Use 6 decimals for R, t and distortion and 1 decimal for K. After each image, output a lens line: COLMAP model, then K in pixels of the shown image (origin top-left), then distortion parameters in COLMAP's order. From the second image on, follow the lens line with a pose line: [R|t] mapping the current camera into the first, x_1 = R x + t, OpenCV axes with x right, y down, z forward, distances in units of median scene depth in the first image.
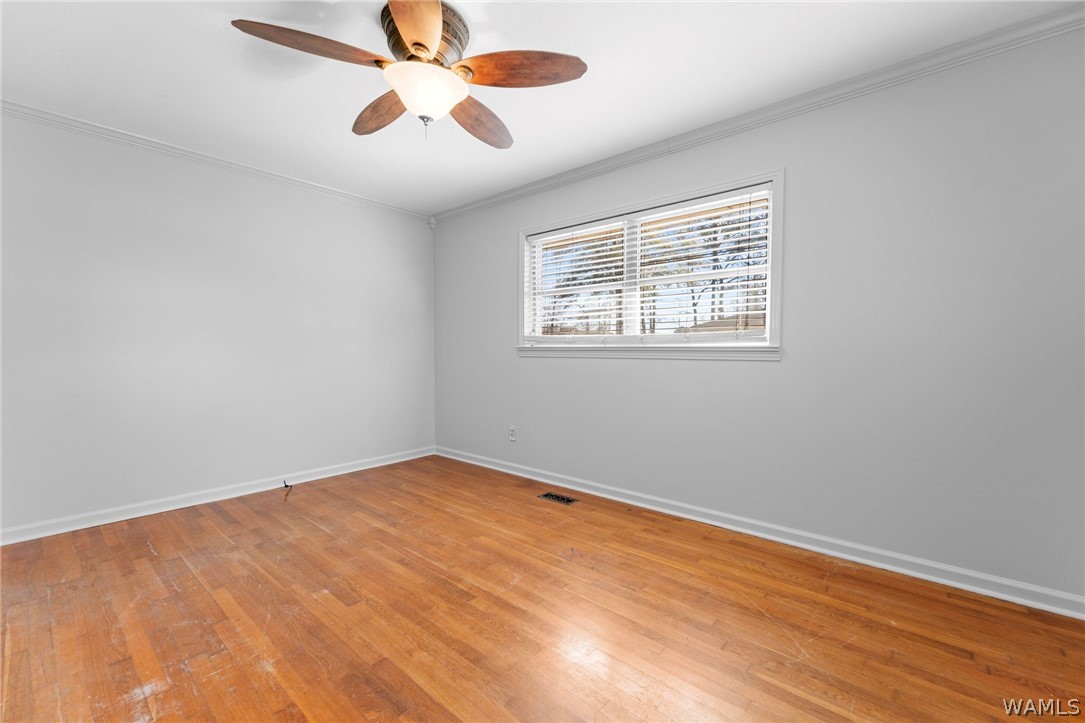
lens RADIAL K [[435.3, 0, 542.5], [0, 435.3, 361.5], [0, 0, 1]] dist [0.001469, 0.000086]
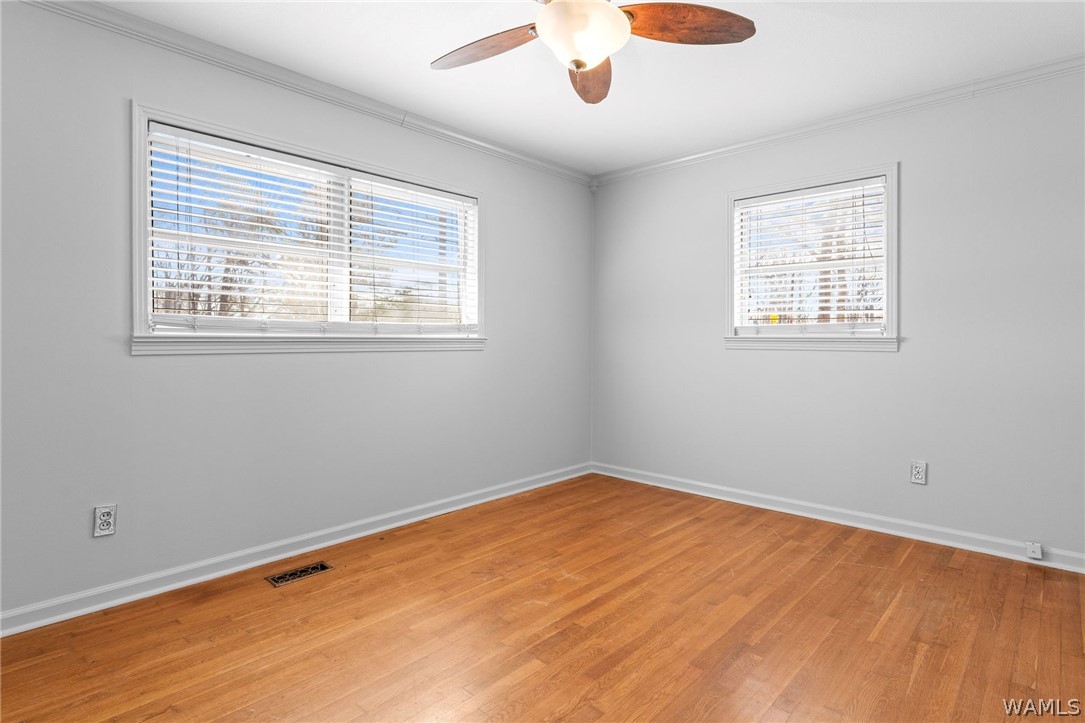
lens RADIAL K [[562.5, 0, 540.3], [0, 562.5, 330.4], [0, 0, 1]] dist [0.000714, -0.000004]
pose [[0.055543, 0.013520, 0.998365, -1.001453], [0.025994, 0.999550, -0.014982, -0.027630], [-0.998118, 0.026784, 0.055167, 0.763410]]
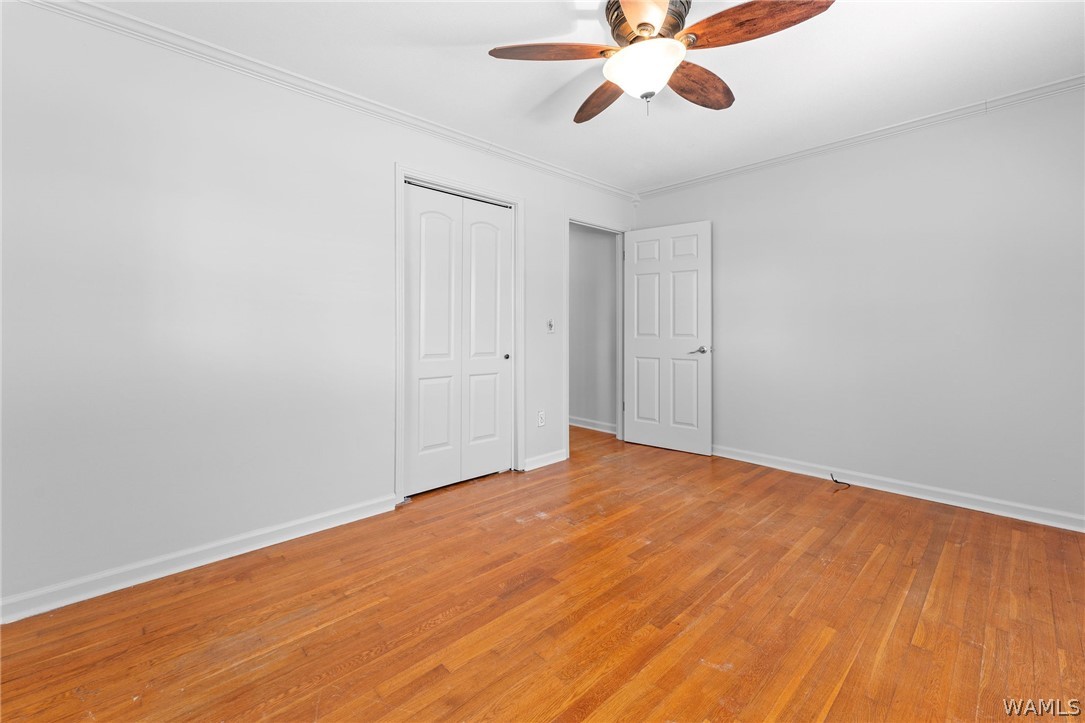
lens RADIAL K [[465.3, 0, 544.0], [0, 465.3, 330.0], [0, 0, 1]] dist [0.000497, 0.000273]
pose [[-0.108962, -0.001622, -0.994045, 0.579305], [-0.023859, 0.999715, 0.000984, -0.016833], [0.993760, 0.023824, -0.108969, 0.665250]]
